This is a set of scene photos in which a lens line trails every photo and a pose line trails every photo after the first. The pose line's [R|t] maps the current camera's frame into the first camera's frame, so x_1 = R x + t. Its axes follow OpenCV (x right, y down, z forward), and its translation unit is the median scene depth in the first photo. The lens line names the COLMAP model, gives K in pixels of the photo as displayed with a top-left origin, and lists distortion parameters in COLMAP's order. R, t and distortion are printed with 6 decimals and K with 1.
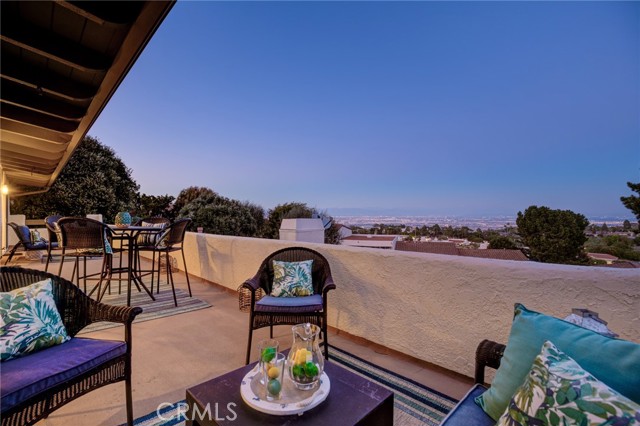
lens RADIAL K [[295.1, 0, 320.0], [0, 295.1, 213.0], [0, 0, 1]] dist [-0.001956, 0.008546]
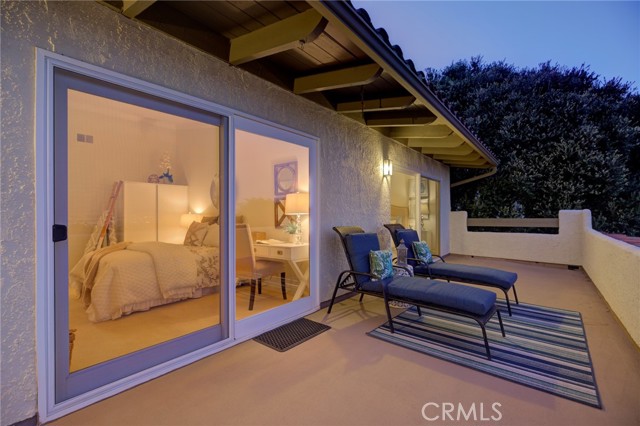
lens RADIAL K [[294.0, 0, 307.0], [0, 294.0, 214.8], [0, 0, 1]] dist [-0.023519, 0.008890]
pose [[0.077149, 0.002199, -0.997017, -0.883183], [0.013359, 0.999906, 0.003239, 0.017136], [0.996930, -0.013569, 0.077113, 1.466614]]
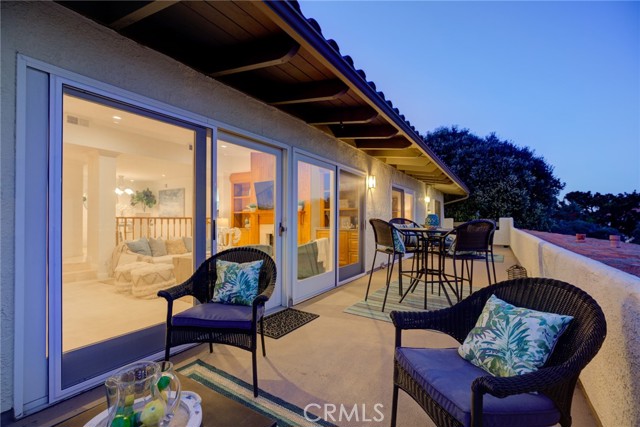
lens RADIAL K [[294.0, 0, 307.0], [0, 294.0, 215.3], [0, 0, 1]] dist [-0.023519, 0.008890]
pose [[0.202000, -0.015030, -0.979270, 0.213230], [0.009343, 0.999866, -0.013419, 0.011219], [0.979341, -0.006439, 0.202113, 0.379727]]
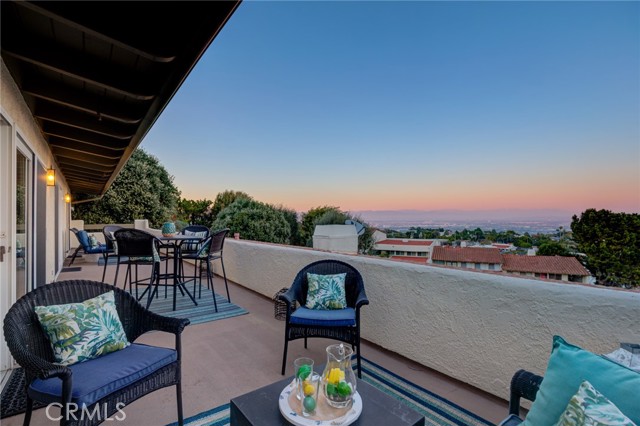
lens RADIAL K [[299.3, 0, 321.0], [0, 299.3, 221.2], [0, 0, 1]] dist [-0.004058, 0.009889]
pose [[0.994106, 0.002354, -0.108390, 0.000580], [-0.000423, 0.999841, 0.017834, -0.025972], [0.108415, -0.017683, 0.993948, -0.017799]]
